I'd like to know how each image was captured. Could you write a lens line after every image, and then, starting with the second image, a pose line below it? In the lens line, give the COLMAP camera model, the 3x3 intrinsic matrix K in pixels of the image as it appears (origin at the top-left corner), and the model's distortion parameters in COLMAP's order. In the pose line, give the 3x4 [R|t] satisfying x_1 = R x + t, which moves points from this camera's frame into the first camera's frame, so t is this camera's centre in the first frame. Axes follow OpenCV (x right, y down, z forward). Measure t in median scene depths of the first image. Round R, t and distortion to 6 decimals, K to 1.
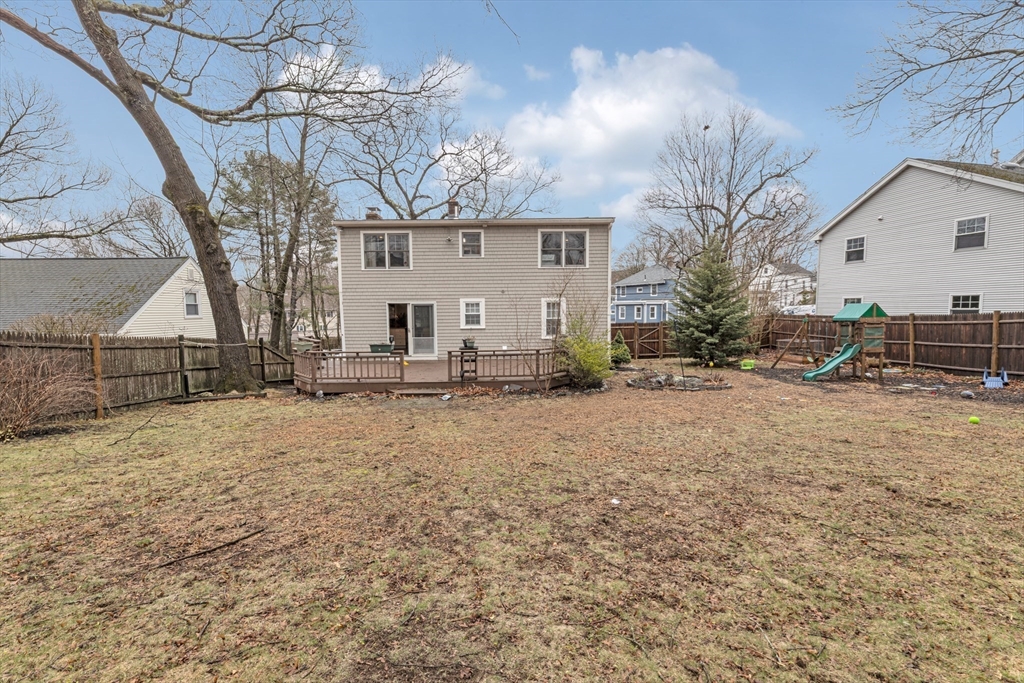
lens RADIAL K [[423.7, 0, 519.2], [0, 423.7, 334.3], [0, 0, 1]] dist [0.001655, -0.000020]
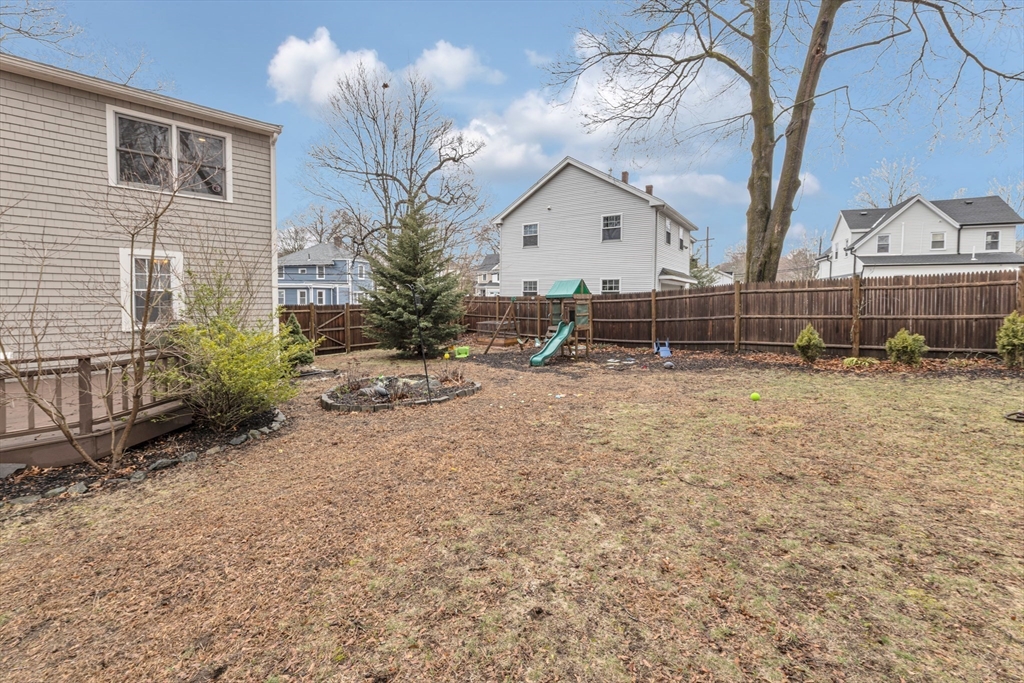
lens RADIAL K [[416.4, 0, 511.5], [0, 416.4, 316.0], [0, 0, 1]] dist [0.000240, -0.000046]
pose [[0.727136, -0.017141, 0.686279, 0.048781], [0.031758, 0.999458, -0.008686, 0.011159], [-0.685758, 0.028110, 0.727287, 0.336787]]
